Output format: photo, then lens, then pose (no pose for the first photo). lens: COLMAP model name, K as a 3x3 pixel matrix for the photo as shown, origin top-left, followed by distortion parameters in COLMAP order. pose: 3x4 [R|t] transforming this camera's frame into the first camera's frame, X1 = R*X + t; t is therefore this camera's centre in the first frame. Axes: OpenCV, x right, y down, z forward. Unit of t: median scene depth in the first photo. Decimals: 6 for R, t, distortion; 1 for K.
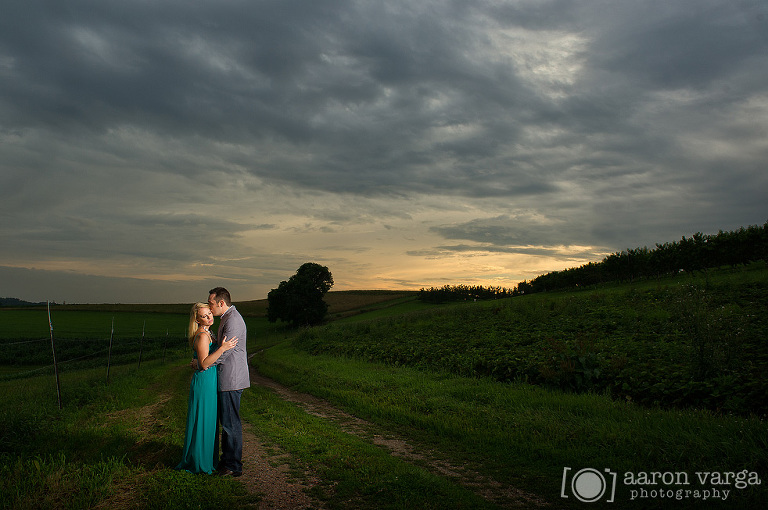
lens RADIAL K [[2307.7, 0, 384.0], [0, 2307.7, 255.0], [0, 0, 1]] dist [-0.001375, -1.167815]
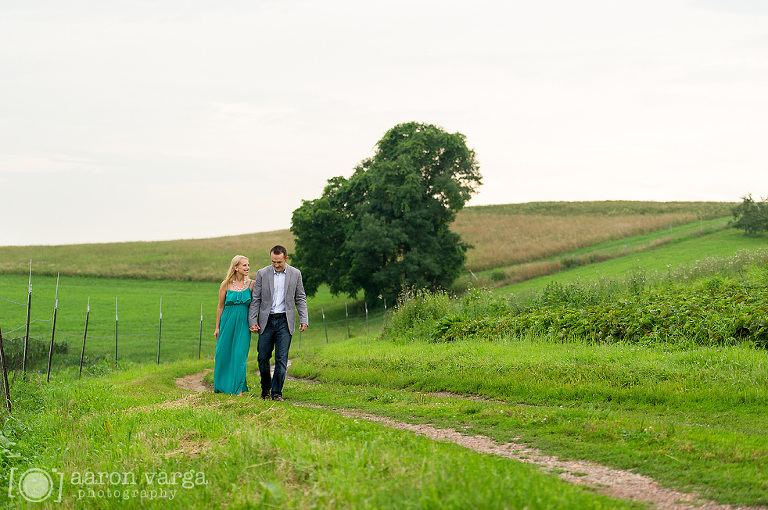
lens RADIAL K [[2307.7, 0, 384.0], [0, 2307.7, 255.0], [0, 0, 1]] dist [-0.001375, -1.167815]
pose [[0.997637, -0.007871, -0.068252, -0.013123], [0.010501, 0.999213, 0.038253, 0.009885], [0.067898, -0.038879, 0.996934, 0.656147]]
